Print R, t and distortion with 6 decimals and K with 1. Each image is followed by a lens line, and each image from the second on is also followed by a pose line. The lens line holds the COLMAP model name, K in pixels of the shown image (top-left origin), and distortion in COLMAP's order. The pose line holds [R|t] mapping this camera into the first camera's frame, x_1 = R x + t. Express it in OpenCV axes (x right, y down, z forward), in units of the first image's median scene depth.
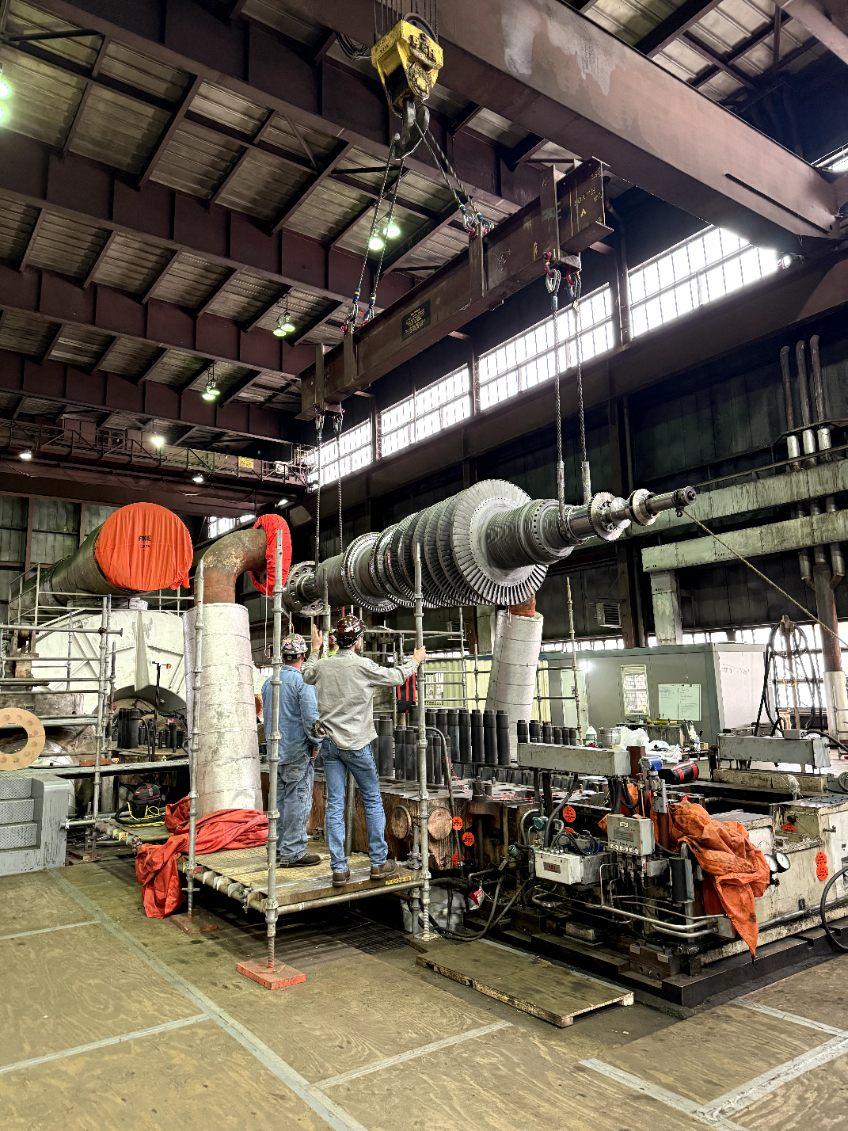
lens RADIAL K [[787.0, 0, 418.5], [0, 787.0, 557.0], [0, 0, 1]] dist [0.091418, -0.134543]
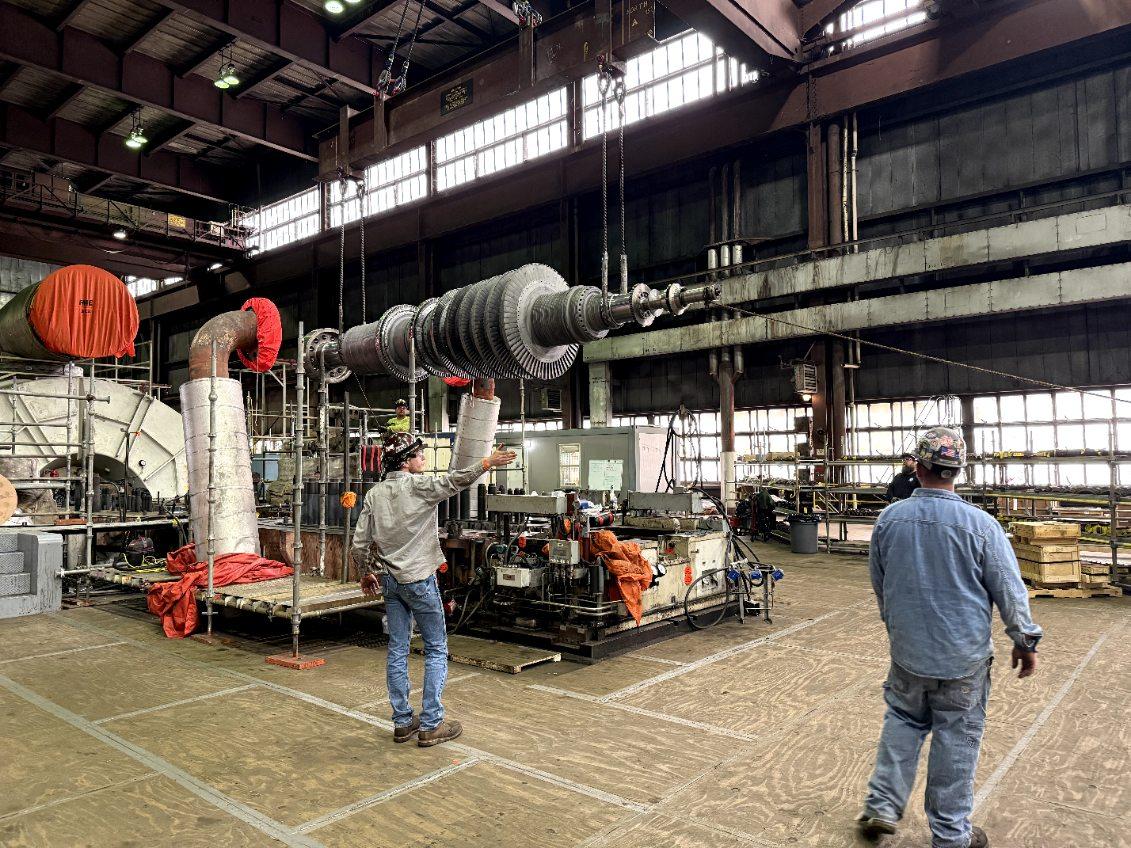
lens RADIAL K [[787.0, 0, 563.4], [0, 787.0, 425.1], [0, 0, 1]] dist [0.091418, -0.134543]
pose [[0.967192, 0.026271, 0.252684, -0.032370], [-0.053926, 0.993203, 0.103148, -0.008927], [-0.248257, -0.113390, 0.962035, -0.109654]]
